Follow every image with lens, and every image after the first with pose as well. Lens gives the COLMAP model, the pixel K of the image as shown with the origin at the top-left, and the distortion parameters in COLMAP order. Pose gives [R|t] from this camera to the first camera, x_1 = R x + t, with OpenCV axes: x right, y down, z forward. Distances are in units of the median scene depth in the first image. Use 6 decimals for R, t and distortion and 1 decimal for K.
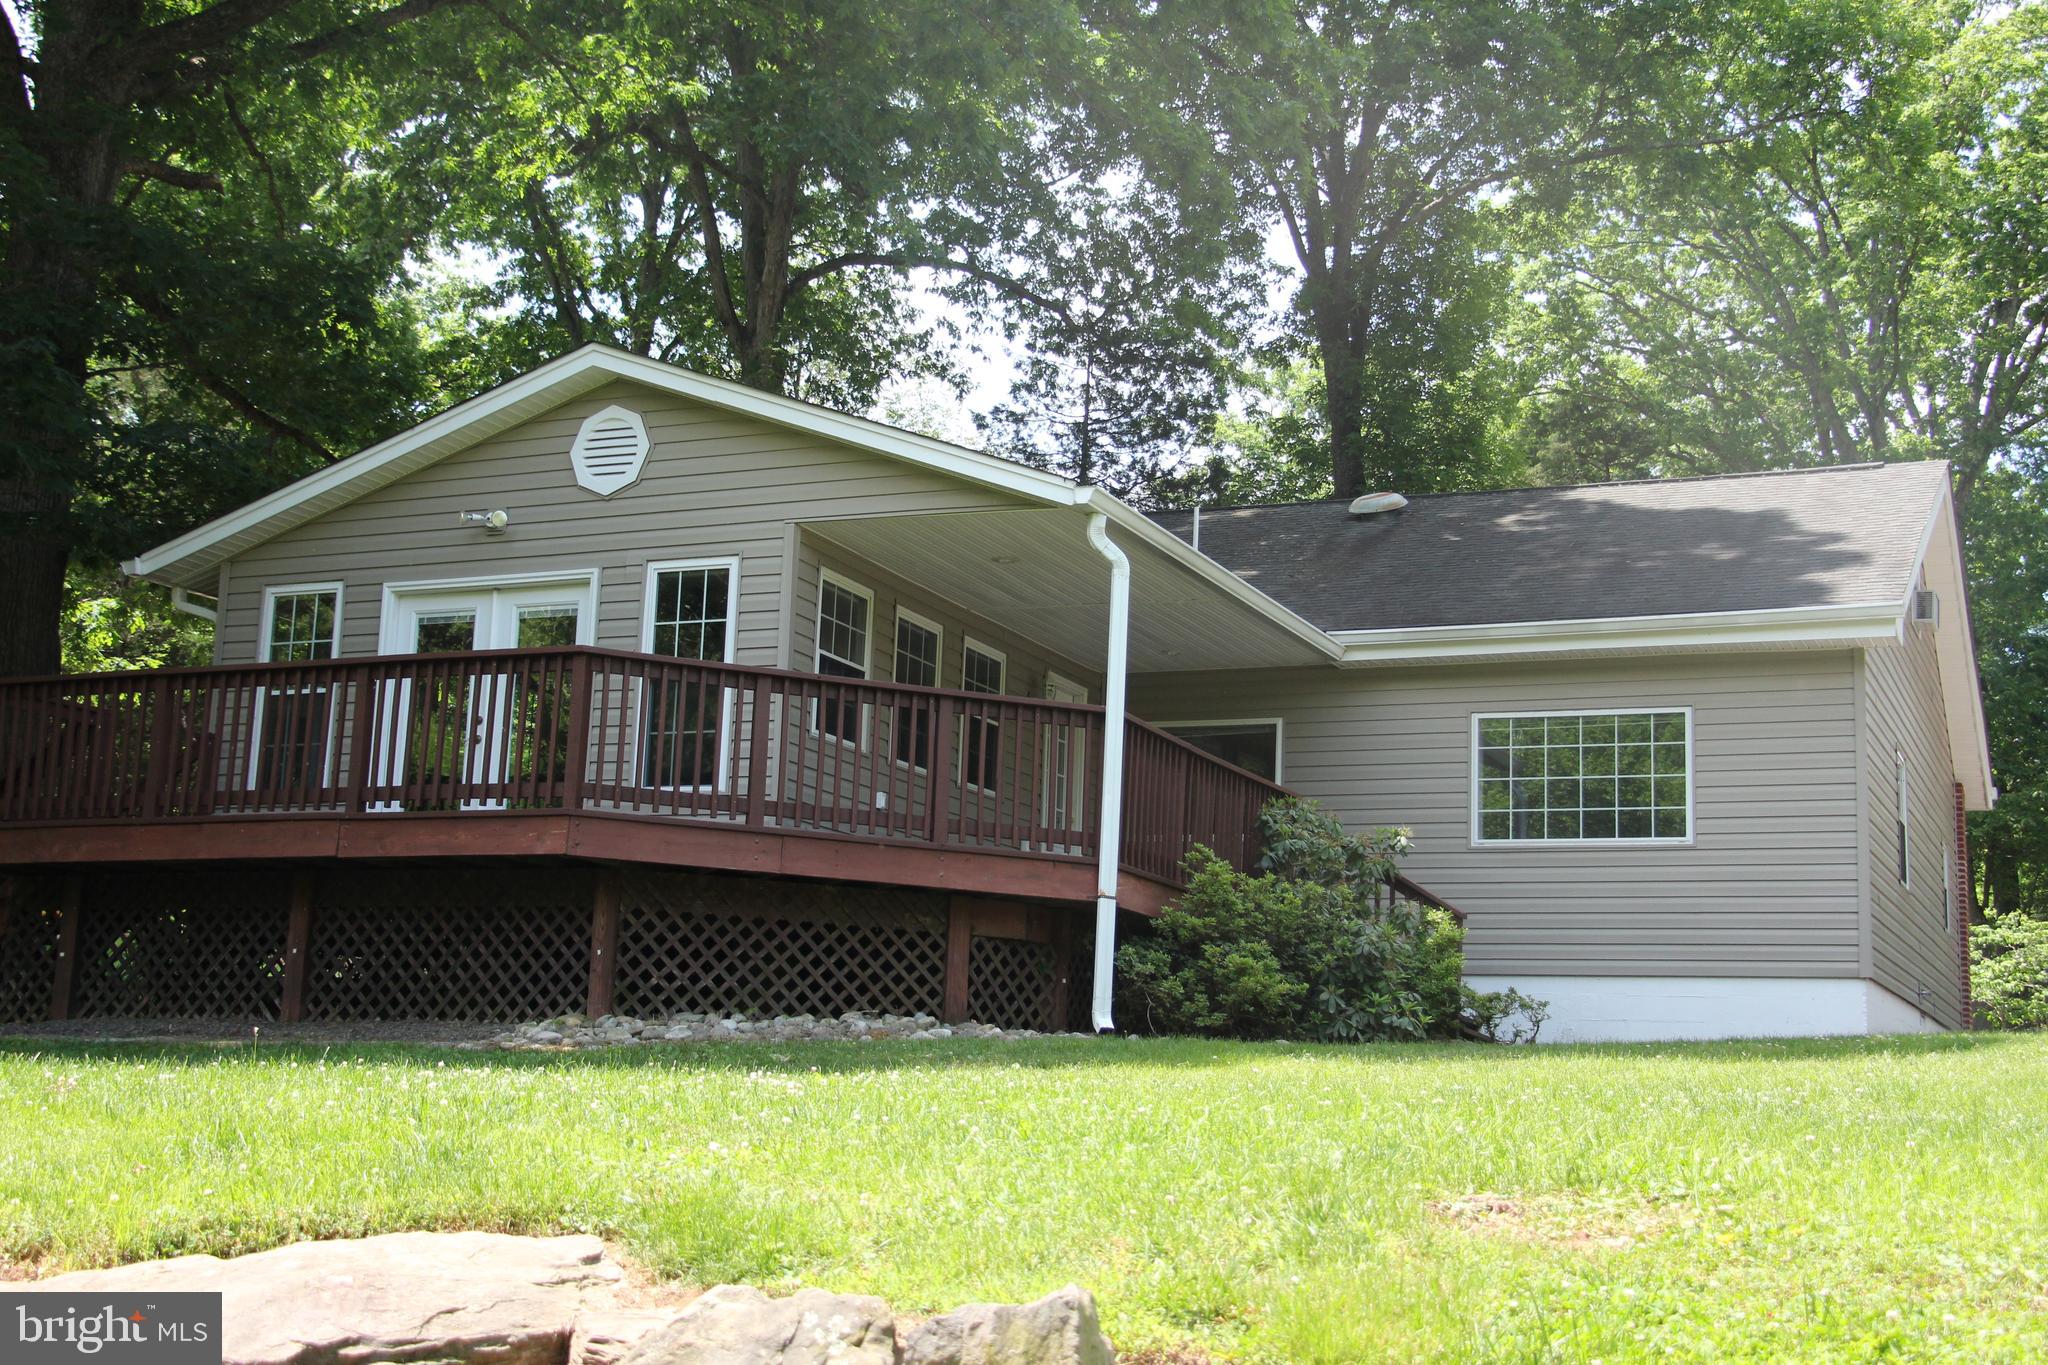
lens RADIAL K [[2506.3, 0, 1024.0], [0, 2506.3, 682.5], [0, 0, 1]] dist [-0.074418, 0.002674]
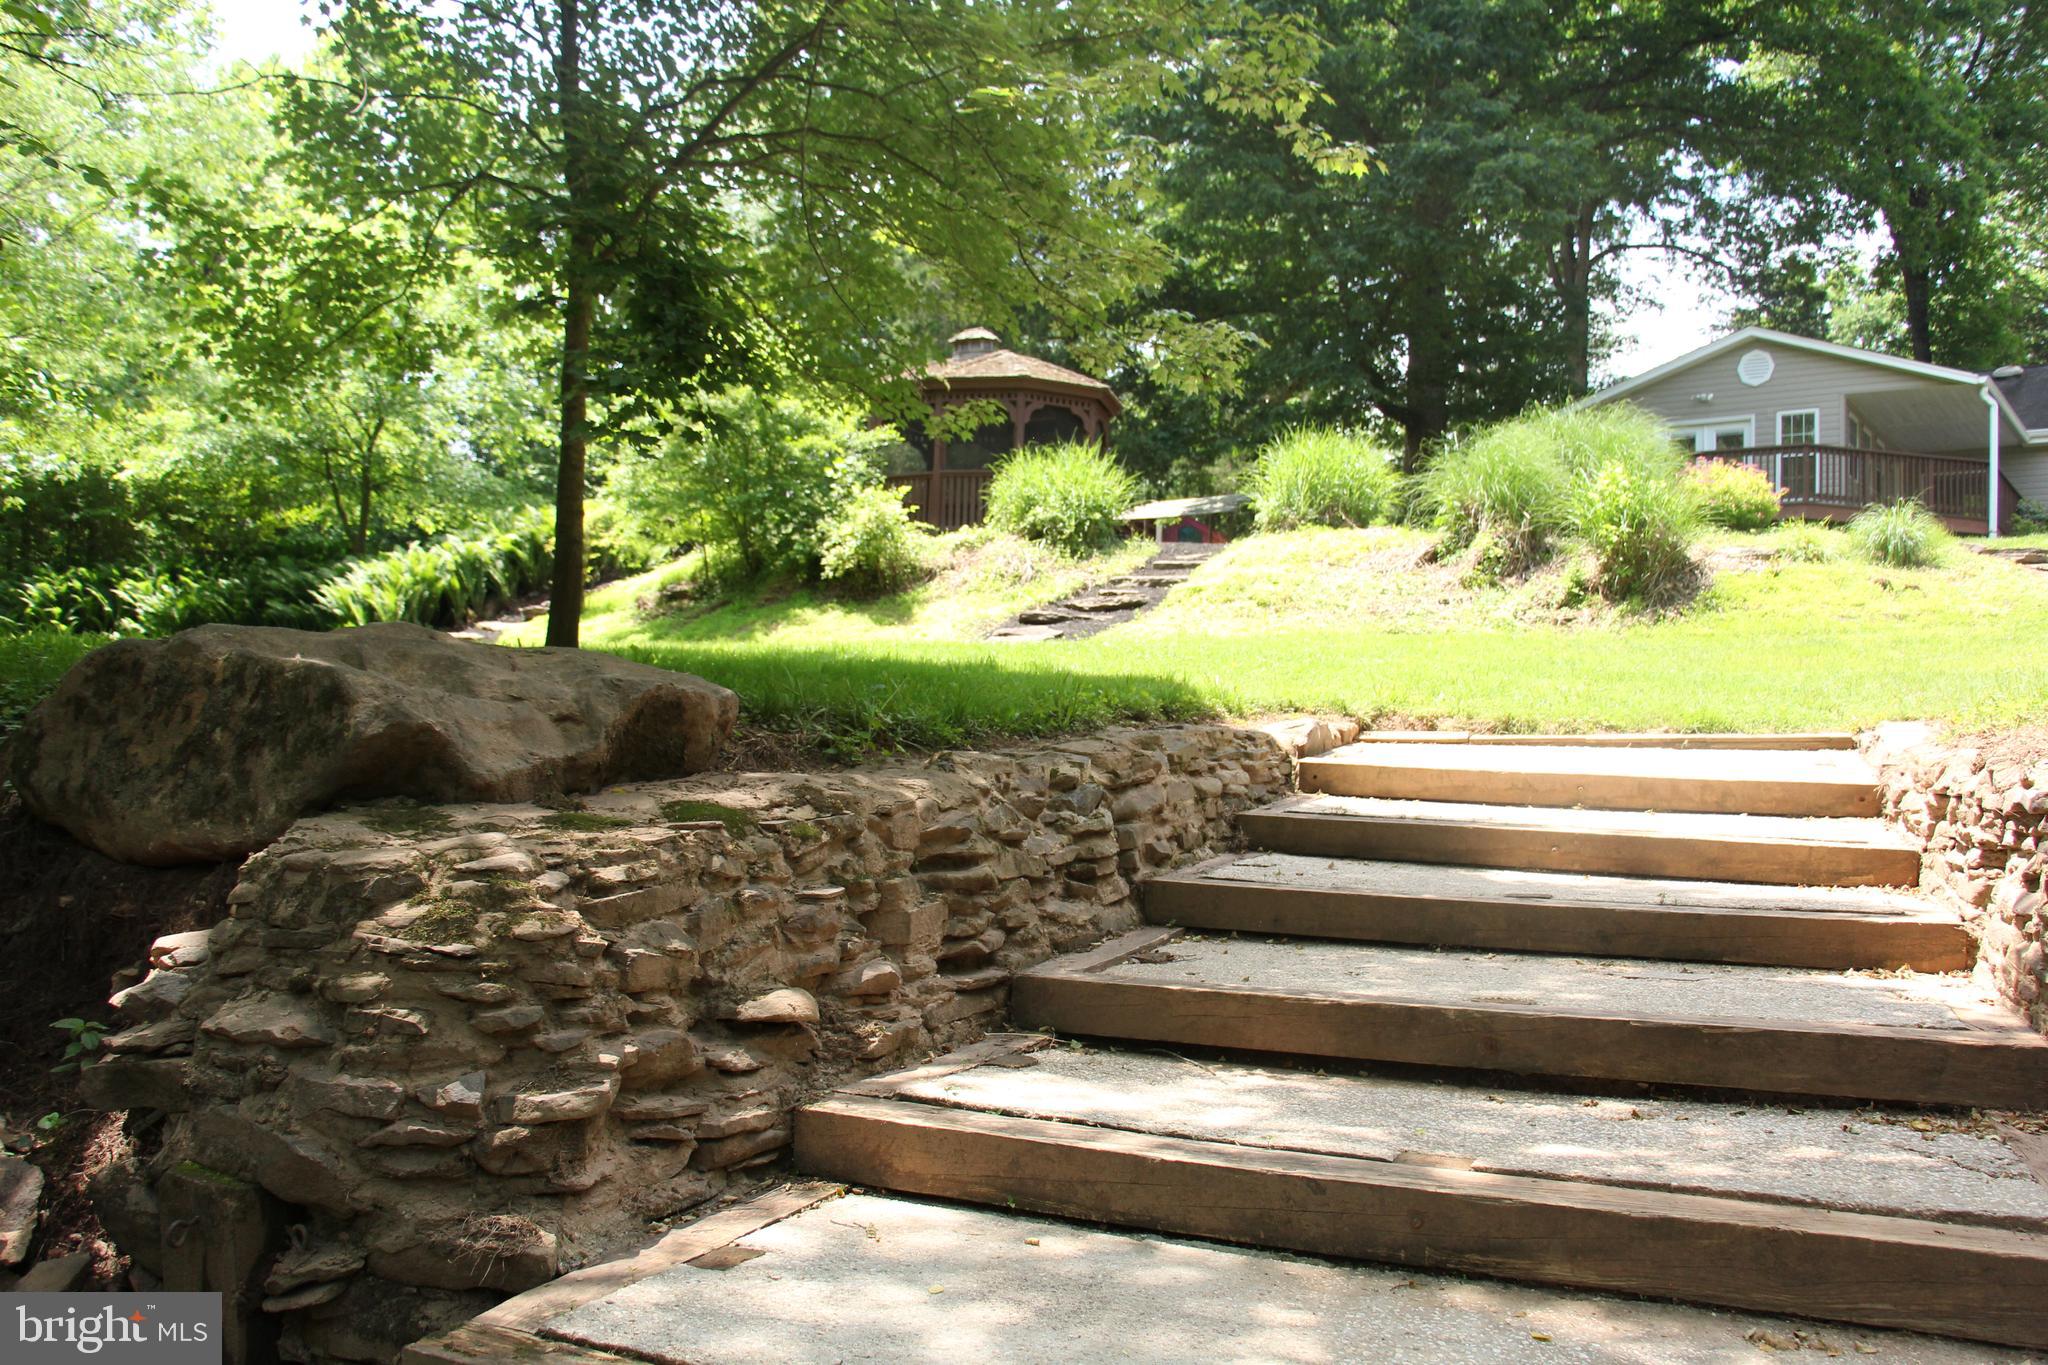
lens RADIAL K [[1656.9, 0, 1024.0], [0, 1656.9, 682.5], [0, 0, 1]] dist [-0.216103, 0.170393]
pose [[0.955709, -0.008840, -0.294182, -0.406599], [0.041309, 0.993683, 0.104342, 0.025454], [0.291401, -0.111872, 0.950037, -0.775142]]
